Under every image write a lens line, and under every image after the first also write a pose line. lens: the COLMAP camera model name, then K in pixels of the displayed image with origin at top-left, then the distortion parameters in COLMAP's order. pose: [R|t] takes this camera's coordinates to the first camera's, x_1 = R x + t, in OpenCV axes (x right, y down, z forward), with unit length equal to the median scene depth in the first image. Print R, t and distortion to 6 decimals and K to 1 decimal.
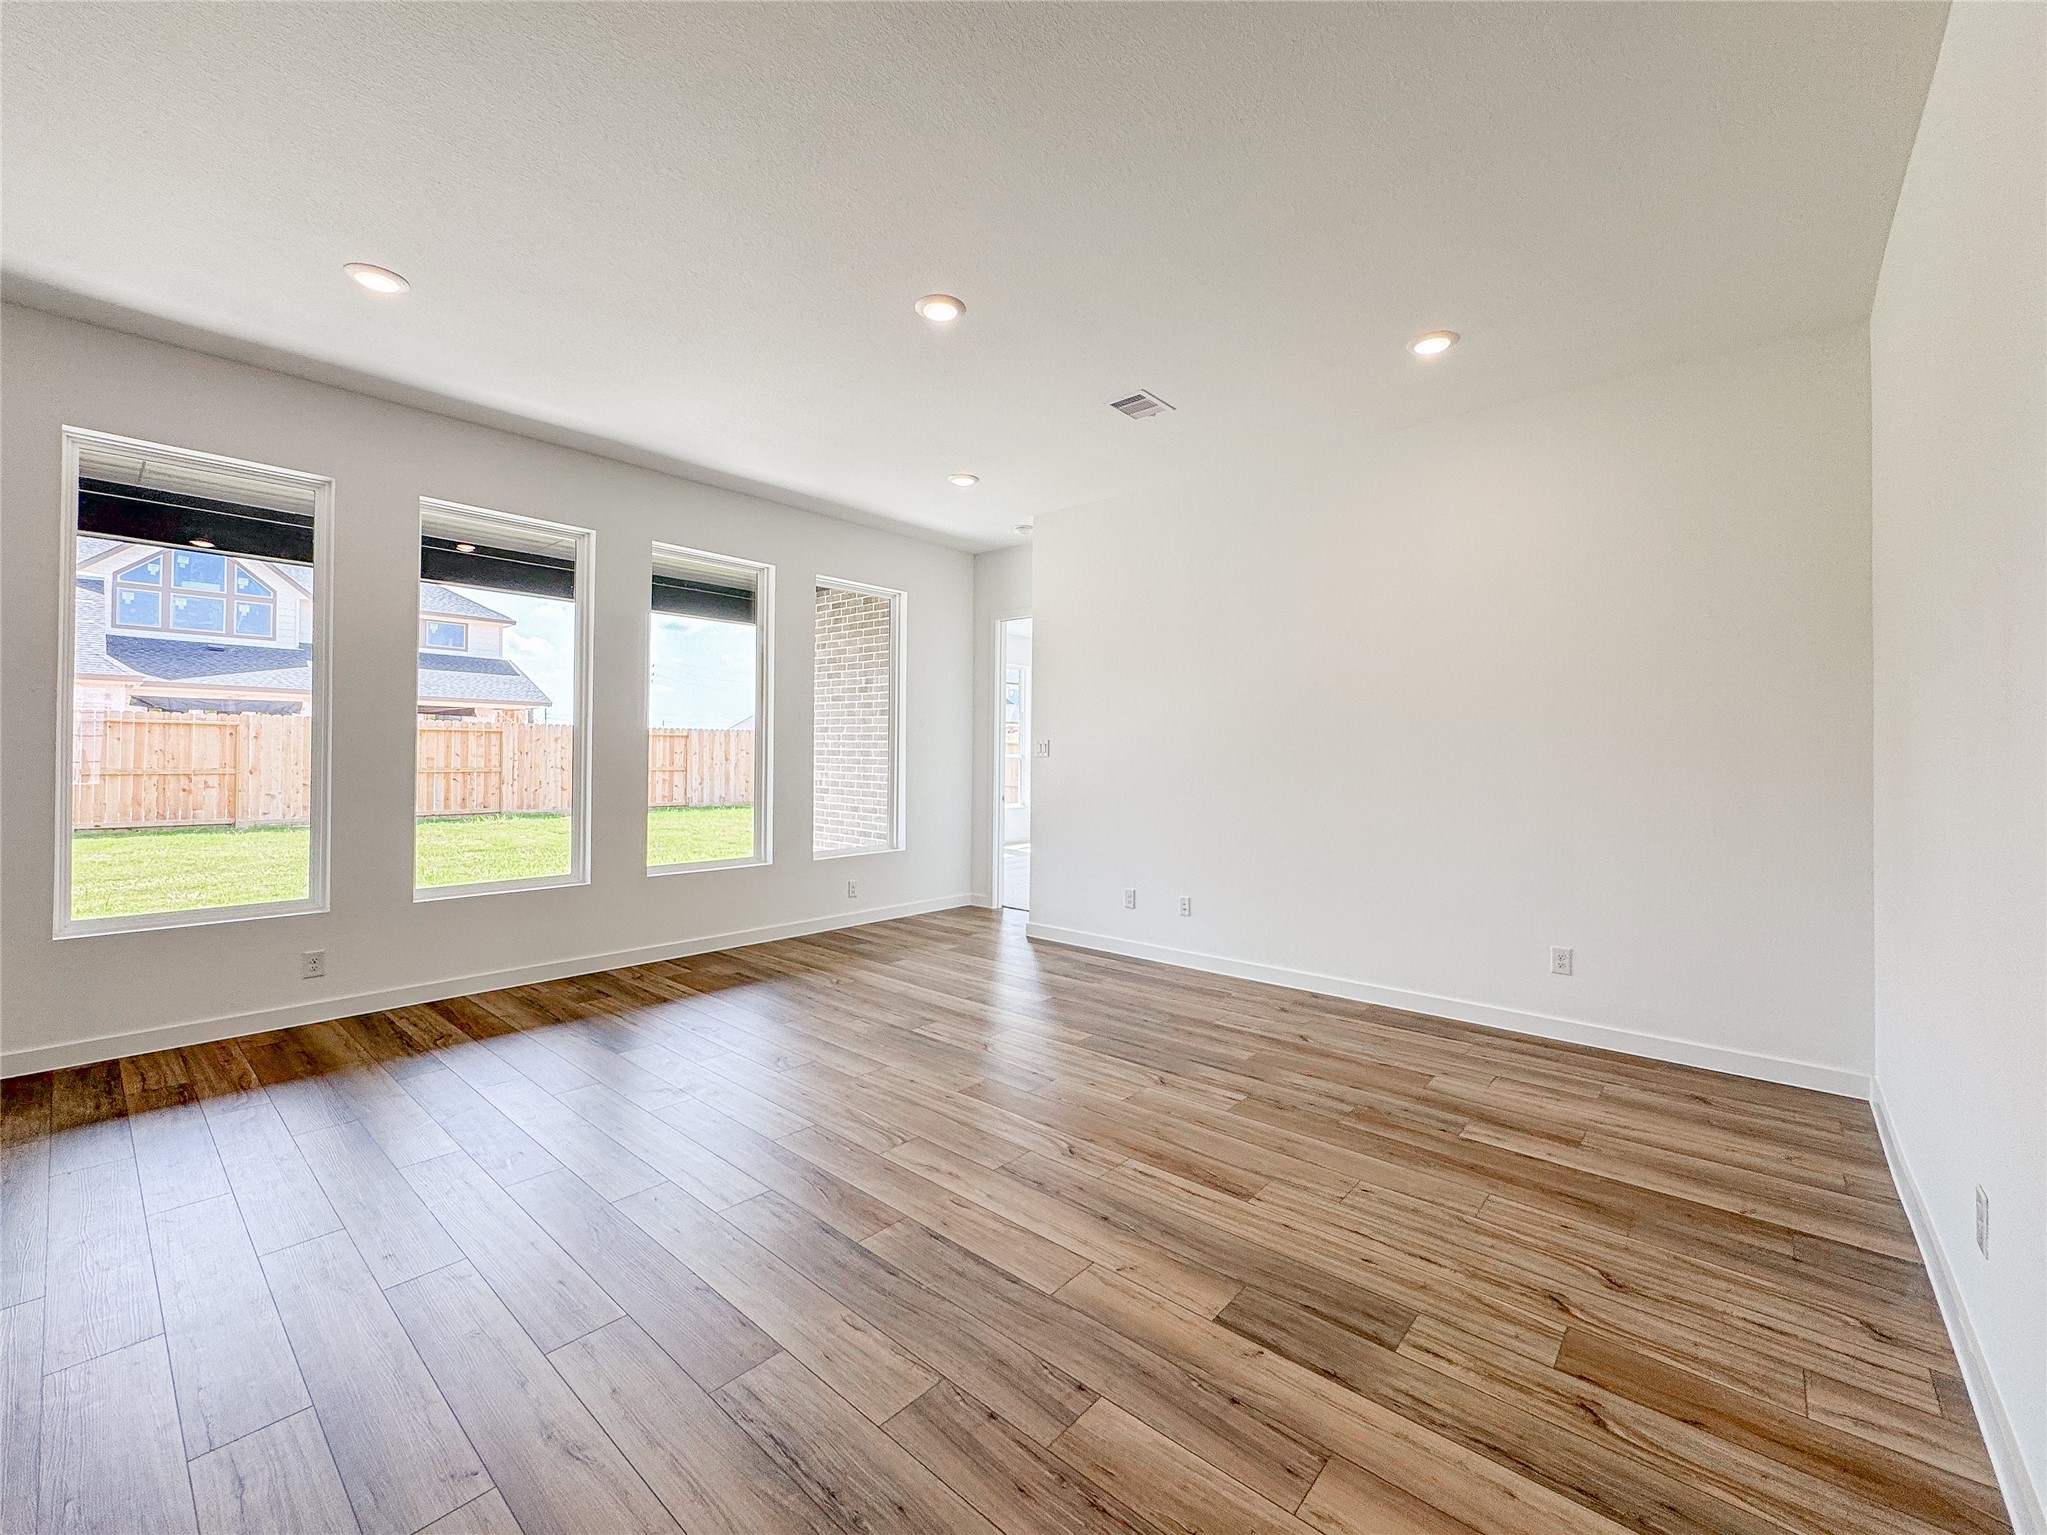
lens RADIAL K [[821.9, 0, 1011.3], [0, 821.9, 757.1], [0, 0, 1]] dist [-0.001033, 0.000381]
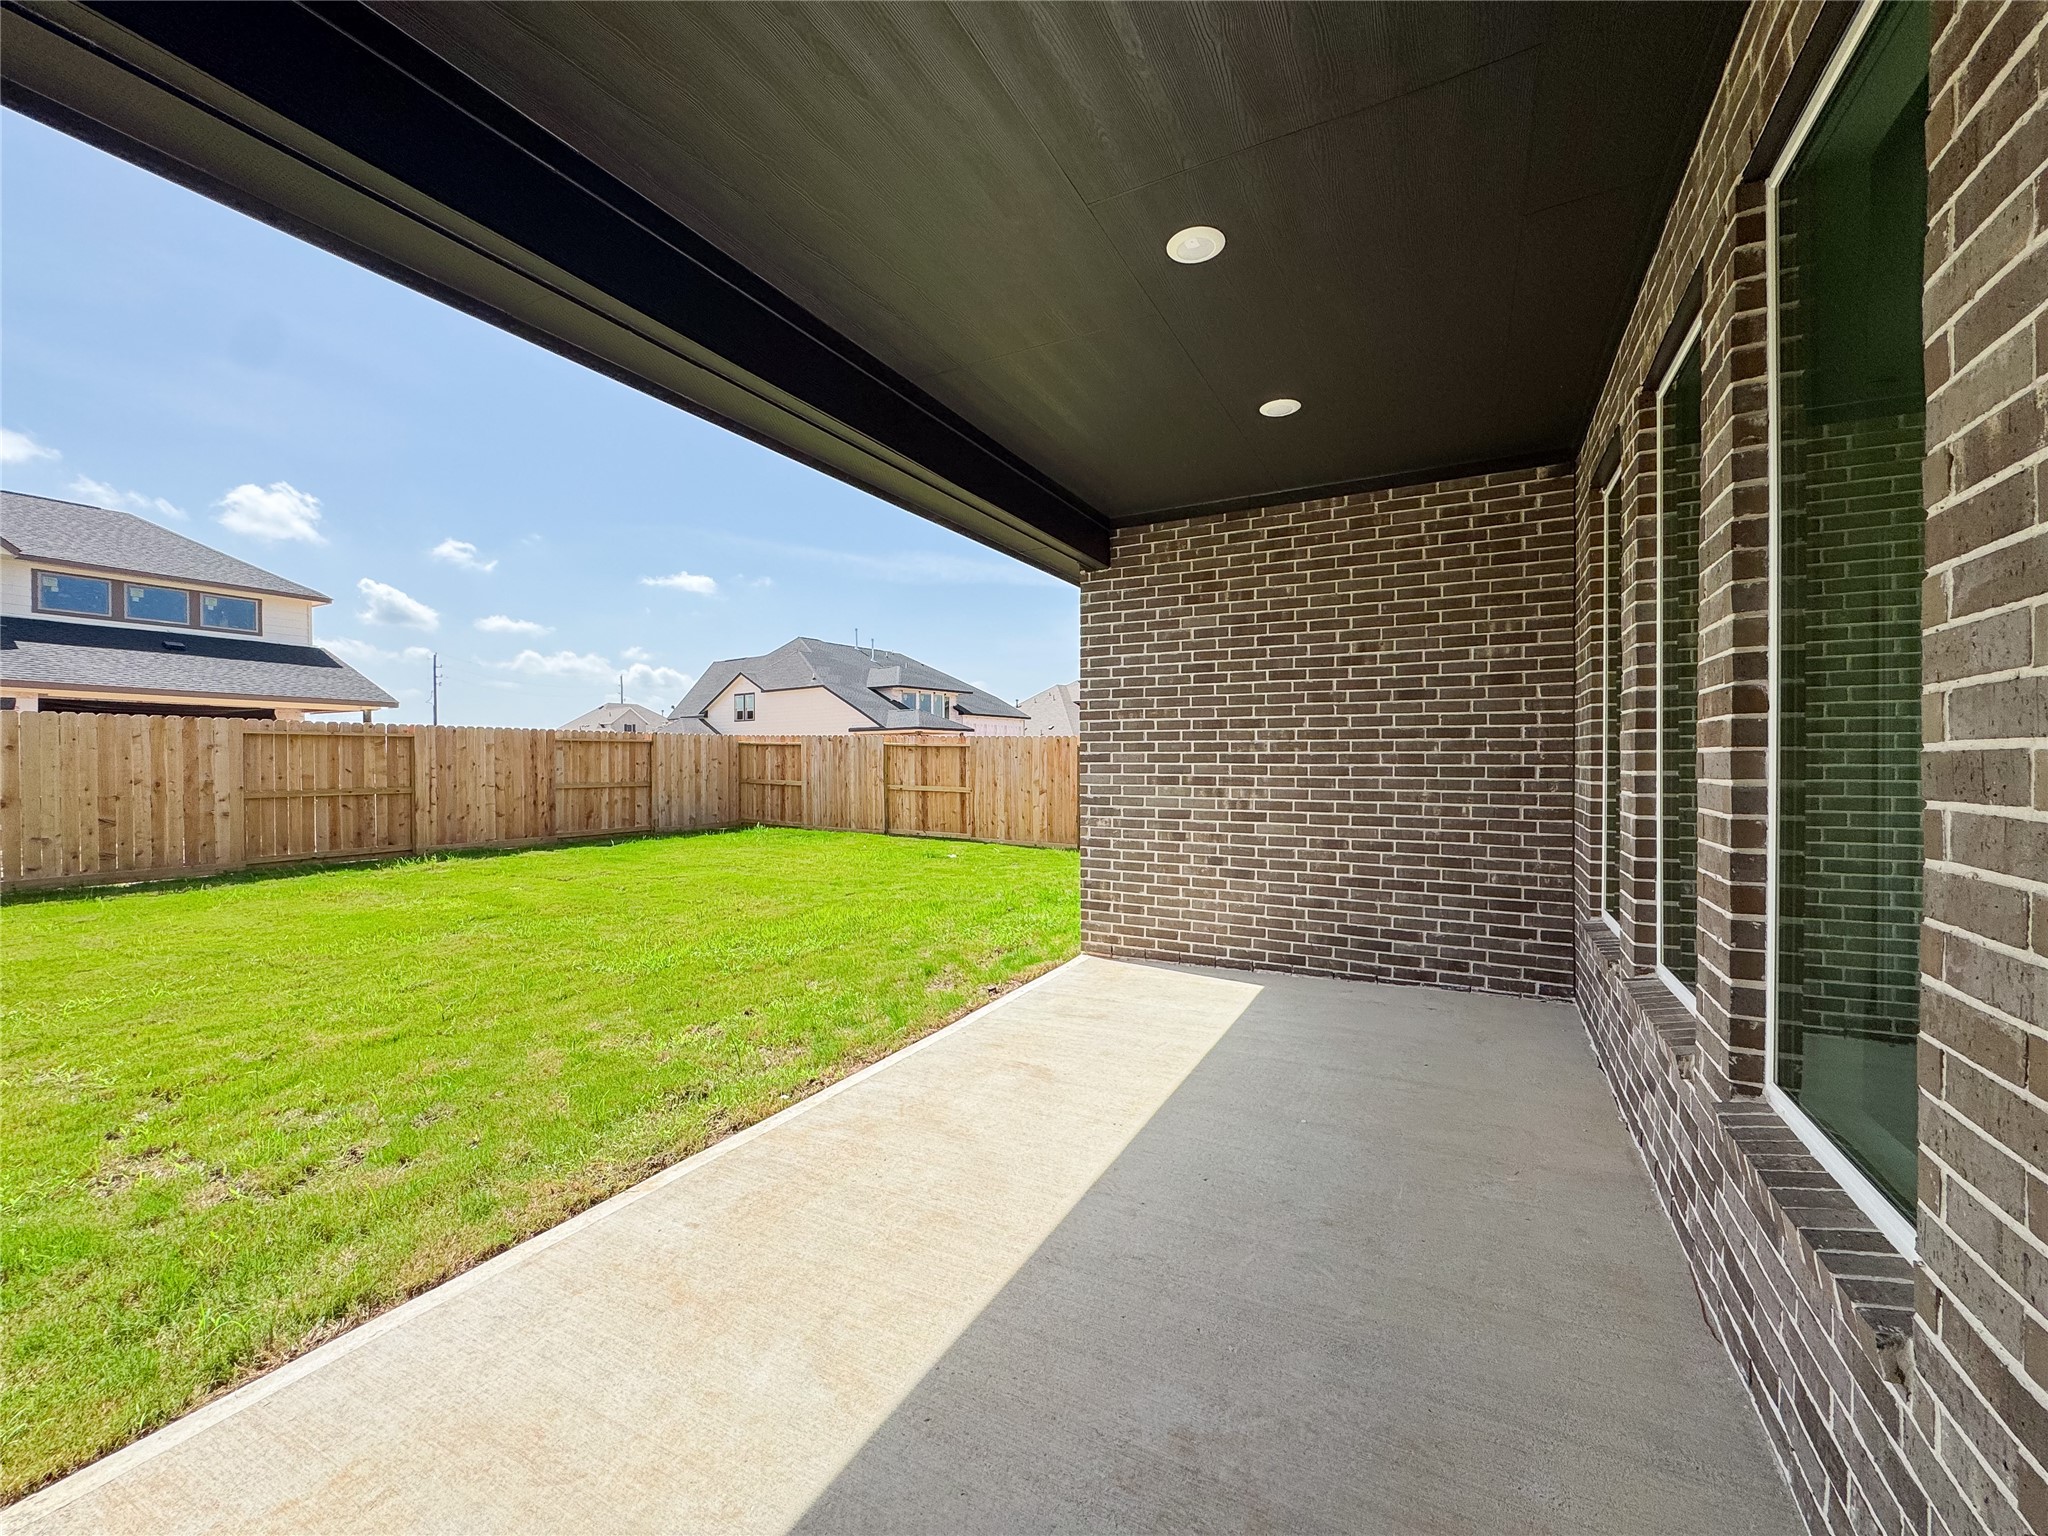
lens RADIAL K [[822.3, 0, 1023.3], [0, 822.3, 769.6], [0, 0, 1]] dist [-0.001033, 0.000381]
pose [[0.976484, -0.015330, 0.215046, -0.266010], [0.013577, 0.999861, 0.009627, -0.002652], [-0.215164, -0.006481, 0.976556, 0.195333]]
